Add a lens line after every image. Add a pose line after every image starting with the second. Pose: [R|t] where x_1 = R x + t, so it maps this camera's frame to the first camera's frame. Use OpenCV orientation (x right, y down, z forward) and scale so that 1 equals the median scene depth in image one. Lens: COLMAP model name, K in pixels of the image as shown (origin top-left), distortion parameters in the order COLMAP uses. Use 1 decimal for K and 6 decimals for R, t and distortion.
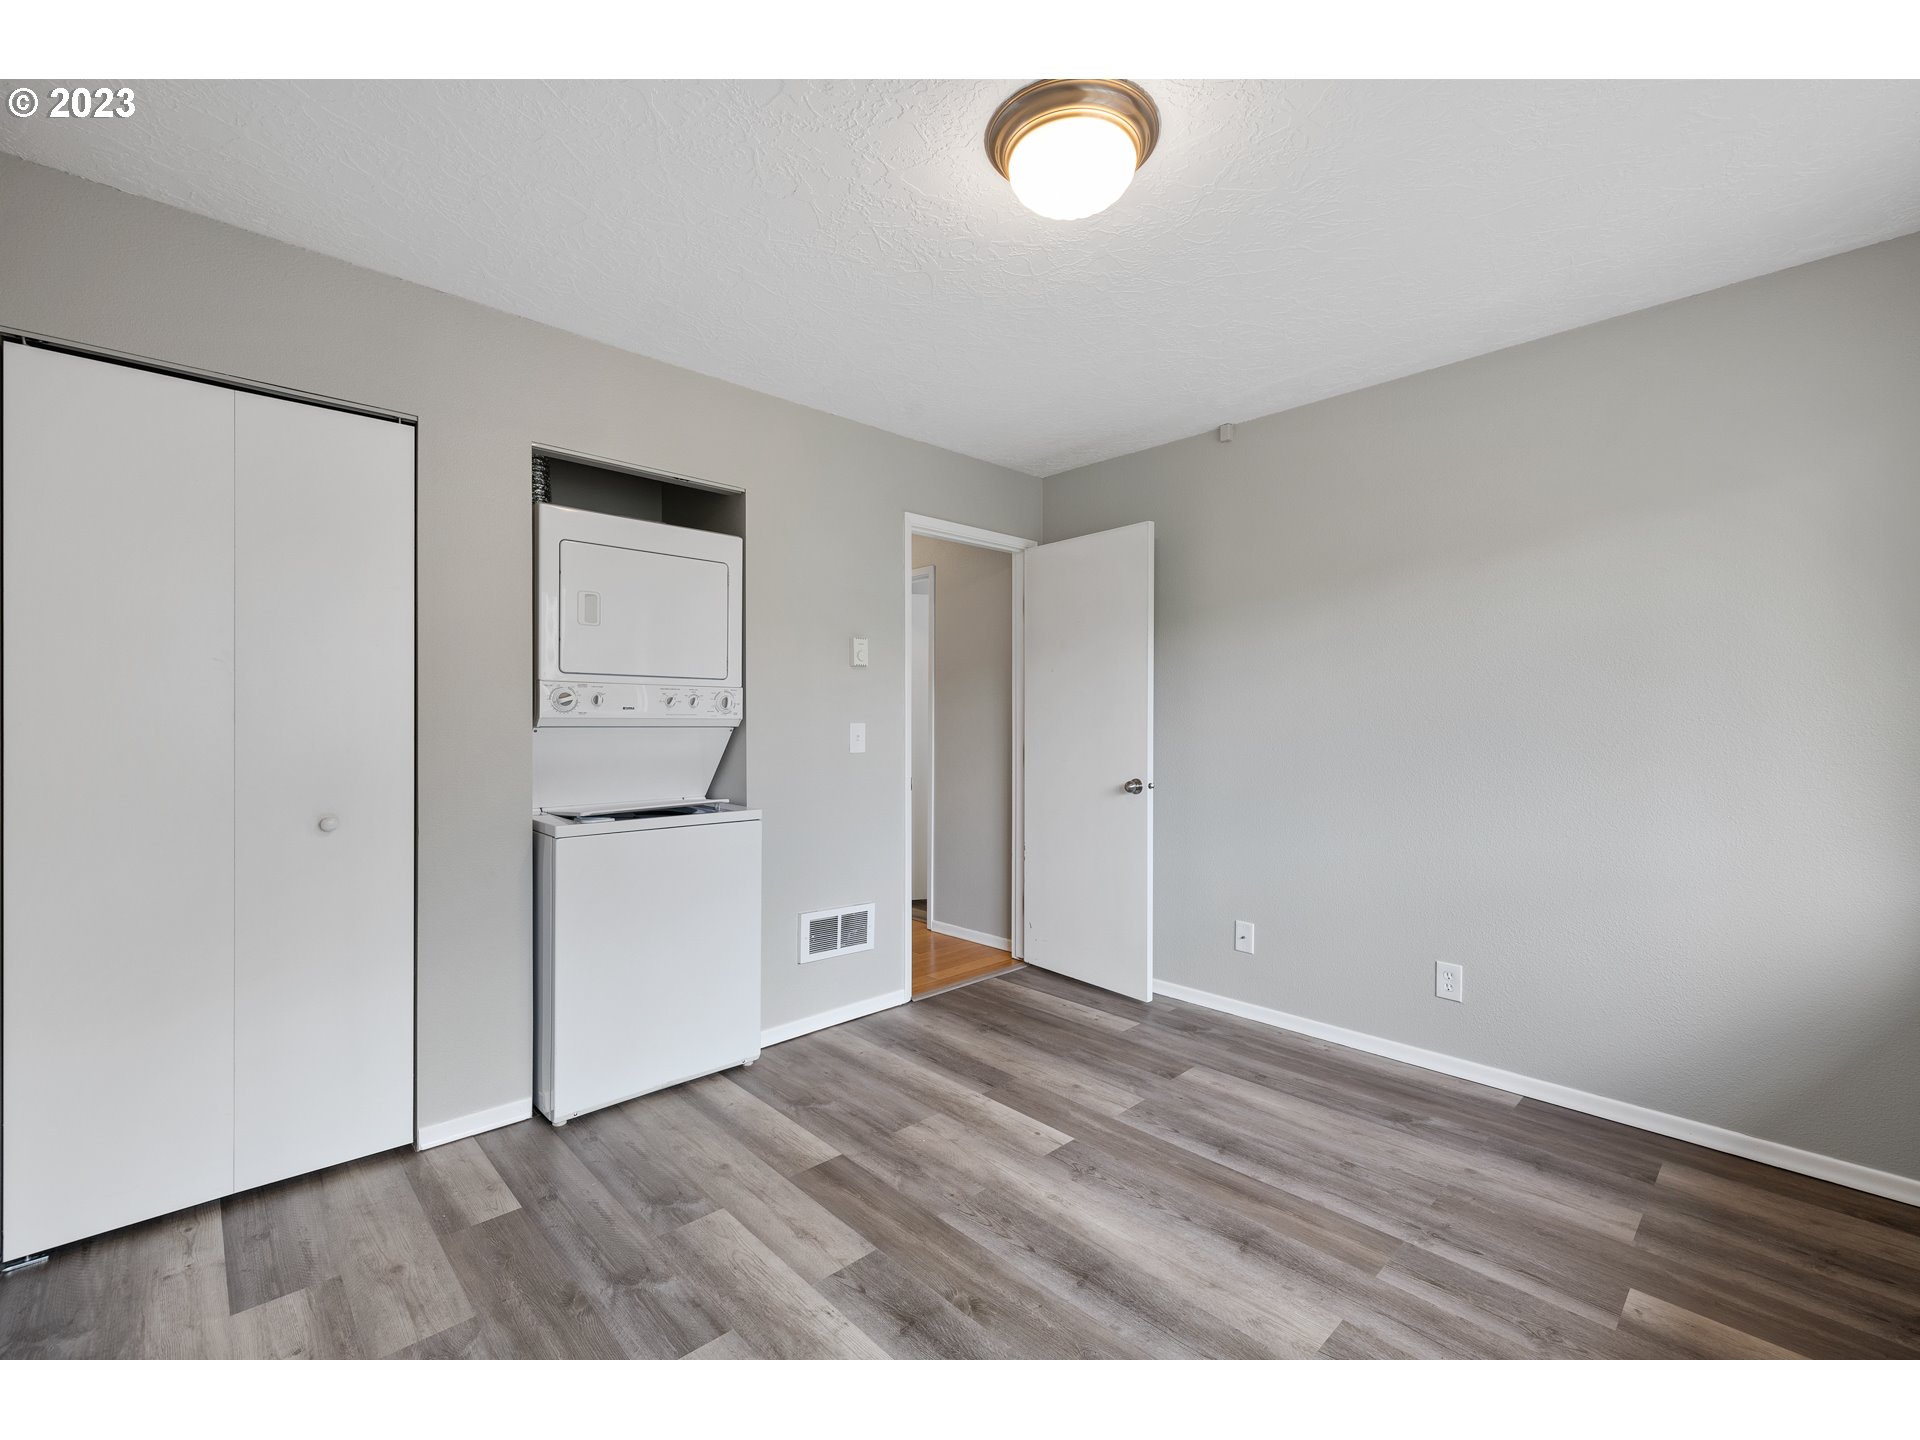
lens RADIAL K [[839.2, 0, 960.0], [0, 839.2, 720.0], [0, 0, 1]] dist [0.000390, 0.000081]
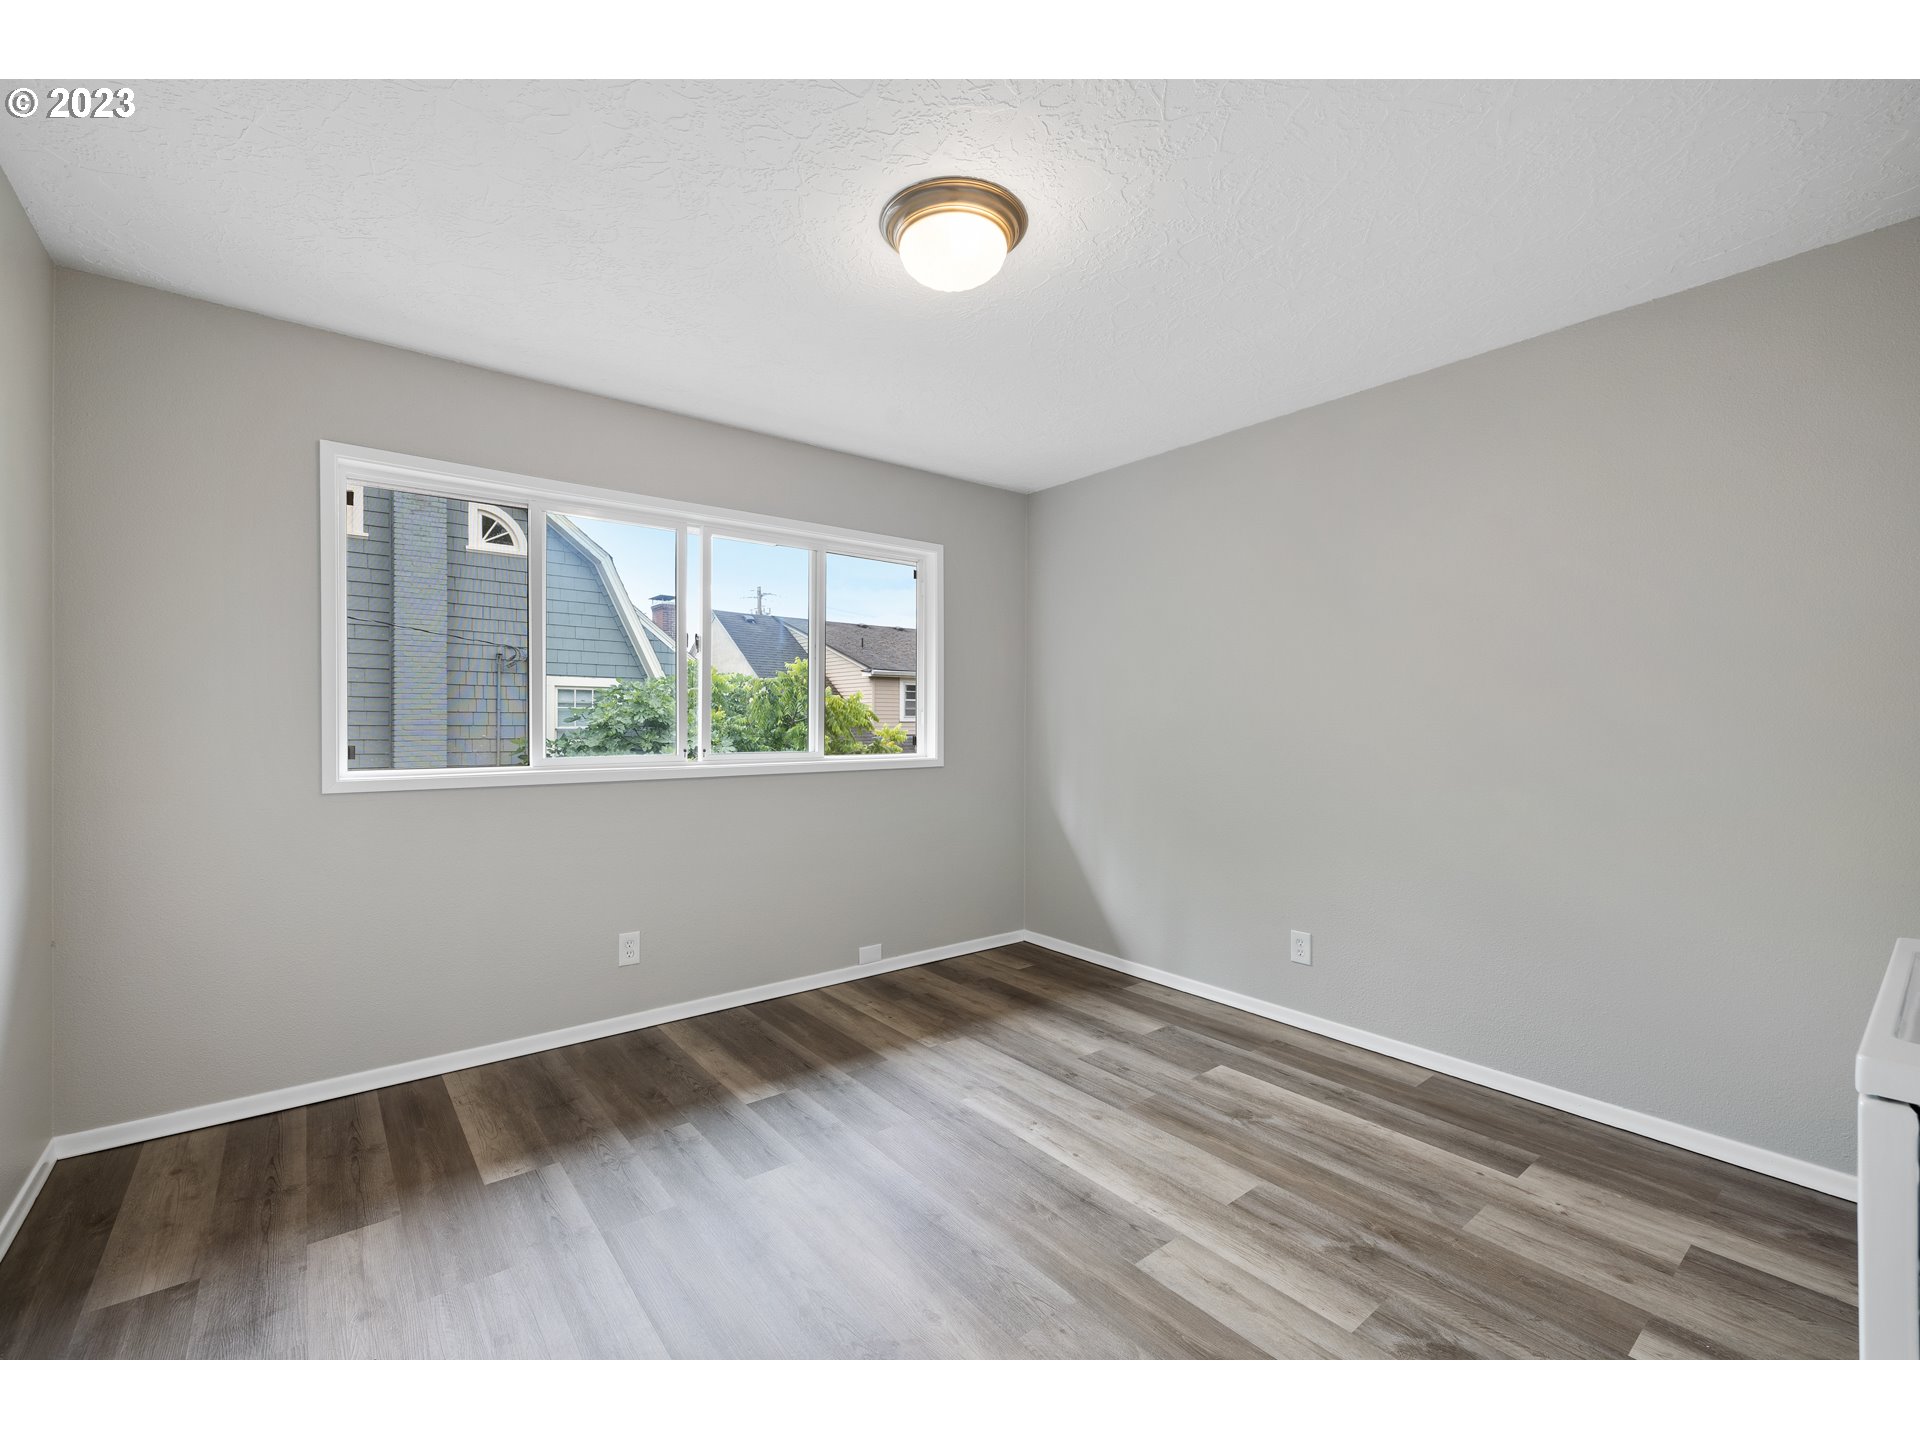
lens RADIAL K [[811.8, 0, 960.0], [0, 811.8, 720.0], [0, 0, 1]] dist [0.000715, 0.000126]
pose [[-0.997730, -0.005778, 0.067087, 0.041627], [-0.005878, 0.999982, -0.001302, 0.007807], [-0.067078, -0.001694, -0.997746, 1.942236]]
